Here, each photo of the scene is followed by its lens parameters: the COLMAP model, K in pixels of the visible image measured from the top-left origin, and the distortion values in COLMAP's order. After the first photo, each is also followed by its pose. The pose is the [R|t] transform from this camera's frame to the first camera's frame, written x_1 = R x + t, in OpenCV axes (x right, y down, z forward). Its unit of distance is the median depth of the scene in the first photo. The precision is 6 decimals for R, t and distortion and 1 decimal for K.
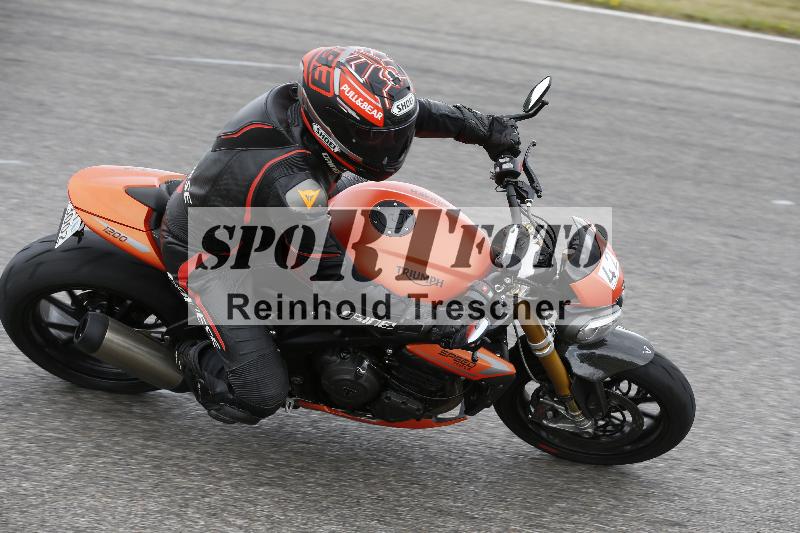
lens RADIAL K [[2639.3, 0, 400.0], [0, 2639.3, 266.5], [0, 0, 1]] dist [0.006108, -0.021608]
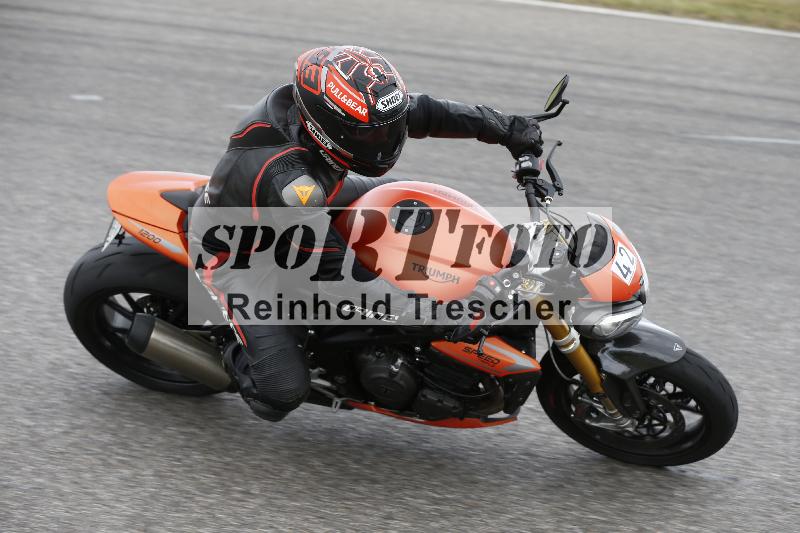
lens RADIAL K [[2639.3, 0, 400.0], [0, 2639.3, 266.5], [0, 0, 1]] dist [0.006108, -0.021608]
pose [[0.985199, -0.010598, -0.171084, 0.165489], [0.006010, 0.999609, -0.027313, 0.028432], [0.171306, 0.025880, 0.984878, -0.005018]]
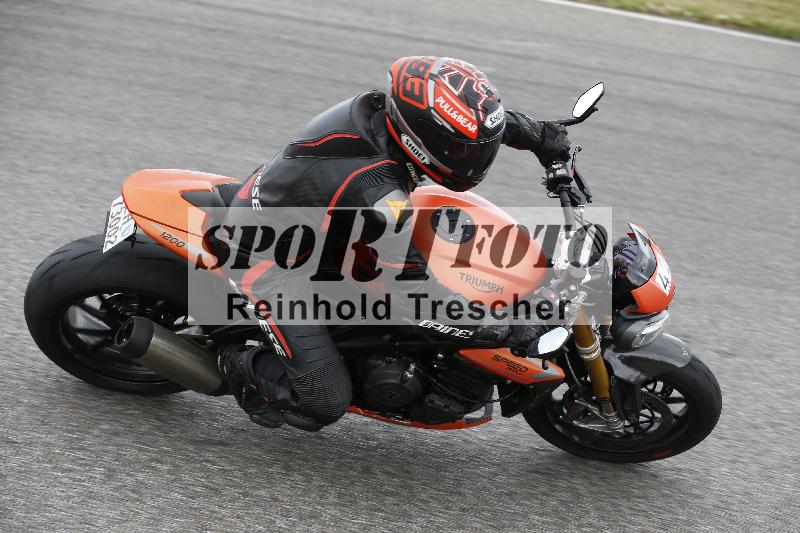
lens RADIAL K [[2639.3, 0, 400.0], [0, 2639.3, 266.5], [0, 0, 1]] dist [0.006108, -0.021608]
pose [[0.990312, -0.000024, 0.138863, -0.159712], [-0.003723, 0.999636, 0.026721, -0.028776], [-0.138813, -0.026979, 0.989951, 0.011147]]
